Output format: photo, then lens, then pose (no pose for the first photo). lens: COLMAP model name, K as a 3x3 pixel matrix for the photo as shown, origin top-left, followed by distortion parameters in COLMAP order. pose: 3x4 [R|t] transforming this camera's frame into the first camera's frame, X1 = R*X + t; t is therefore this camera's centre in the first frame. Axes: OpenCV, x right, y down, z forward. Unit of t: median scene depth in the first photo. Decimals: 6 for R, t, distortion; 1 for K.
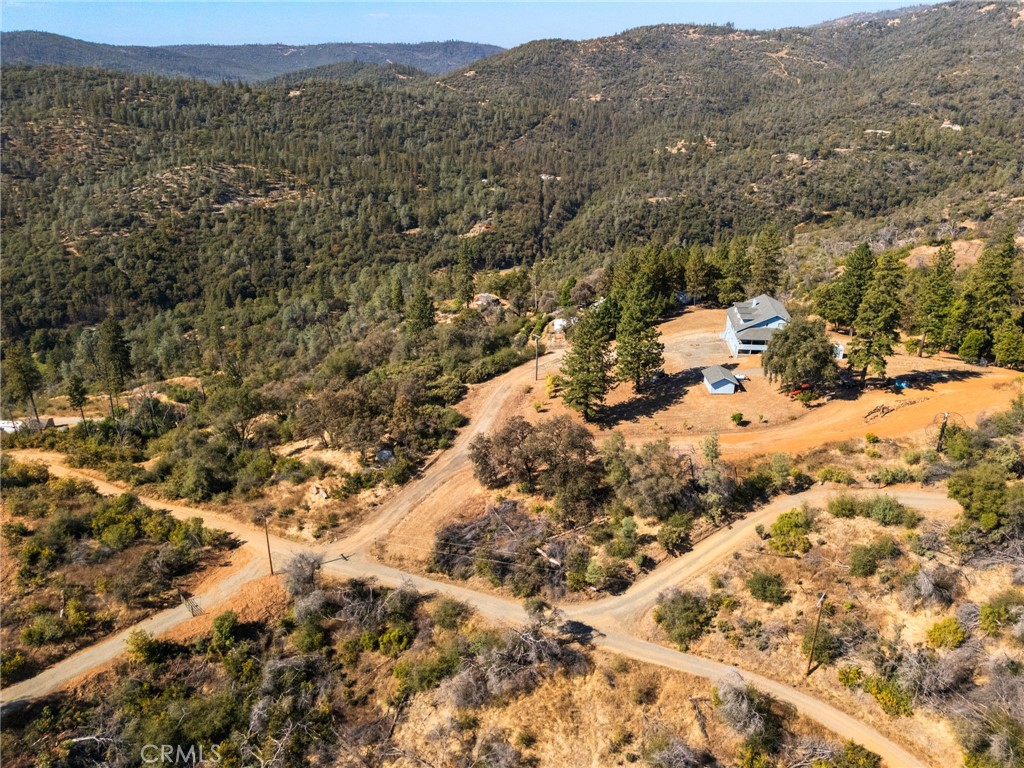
lens RADIAL K [[740.4, 0, 512.0], [0, 740.4, 384.0], [0, 0, 1]] dist [0.058999, -0.051697]
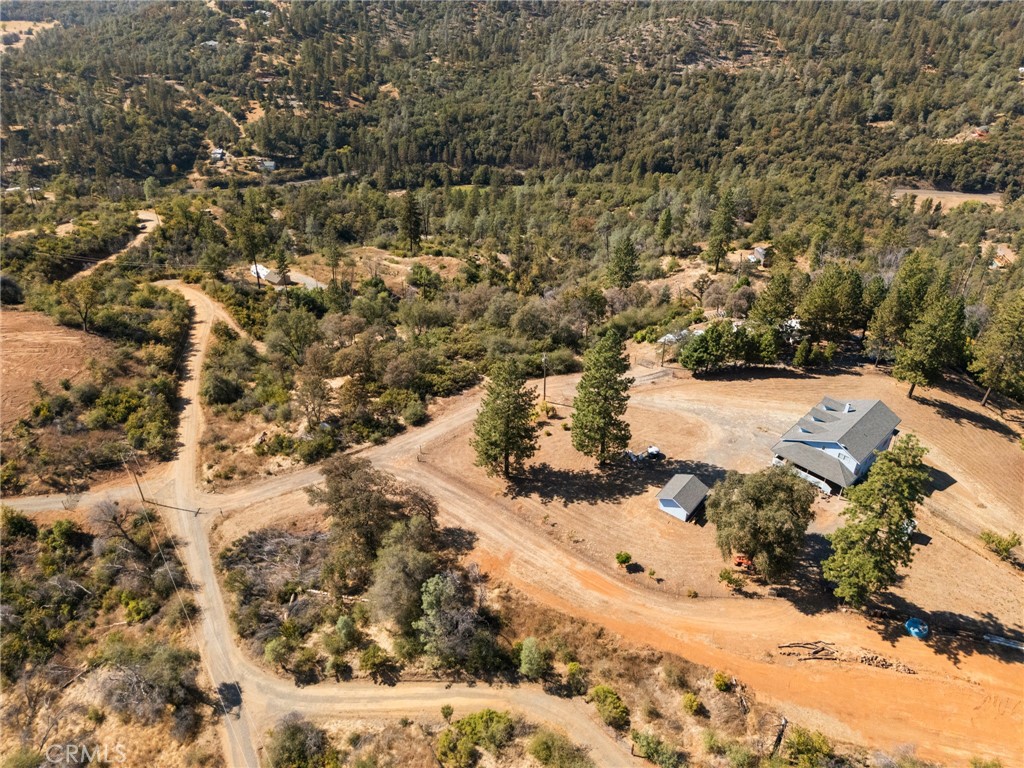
lens RADIAL K [[740.4, 0, 512.0], [0, 740.4, 384.0], [0, 0, 1]] dist [0.058999, -0.051697]
pose [[0.785642, 0.348882, -0.510928, 0.102457], [-0.251483, 0.934616, 0.251493, -0.054286], [0.565263, -0.069094, 0.822012, 0.060085]]
